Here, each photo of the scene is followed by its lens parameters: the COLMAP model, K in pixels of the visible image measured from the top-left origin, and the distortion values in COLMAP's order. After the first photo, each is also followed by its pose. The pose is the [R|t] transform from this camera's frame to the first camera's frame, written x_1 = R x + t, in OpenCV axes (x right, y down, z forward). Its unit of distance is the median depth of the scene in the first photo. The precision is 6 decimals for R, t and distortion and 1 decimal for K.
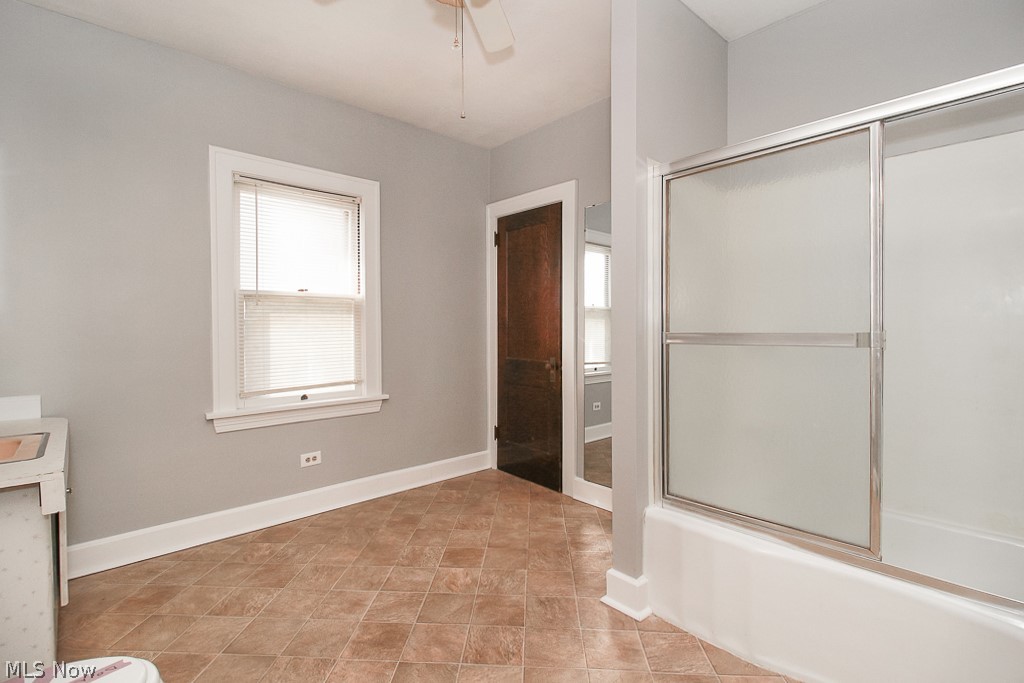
lens RADIAL K [[476.8, 0, 504.7], [0, 476.8, 311.2], [0, 0, 1]] dist [0.001828, -0.001910]
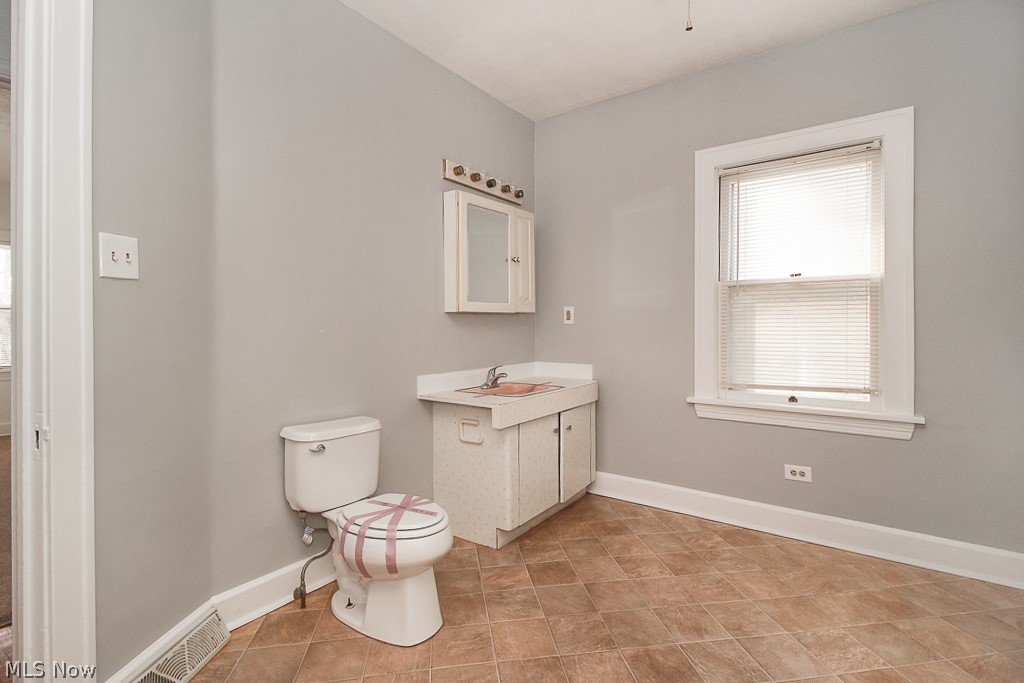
lens RADIAL K [[476.8, 0, 504.7], [0, 476.8, 311.2], [0, 0, 1]] dist [0.001828, -0.001910]
pose [[0.201493, -0.026303, -0.979137, 0.346920], [0.031497, 0.999296, -0.020363, 0.024685], [0.978983, -0.026736, 0.202180, 0.346360]]
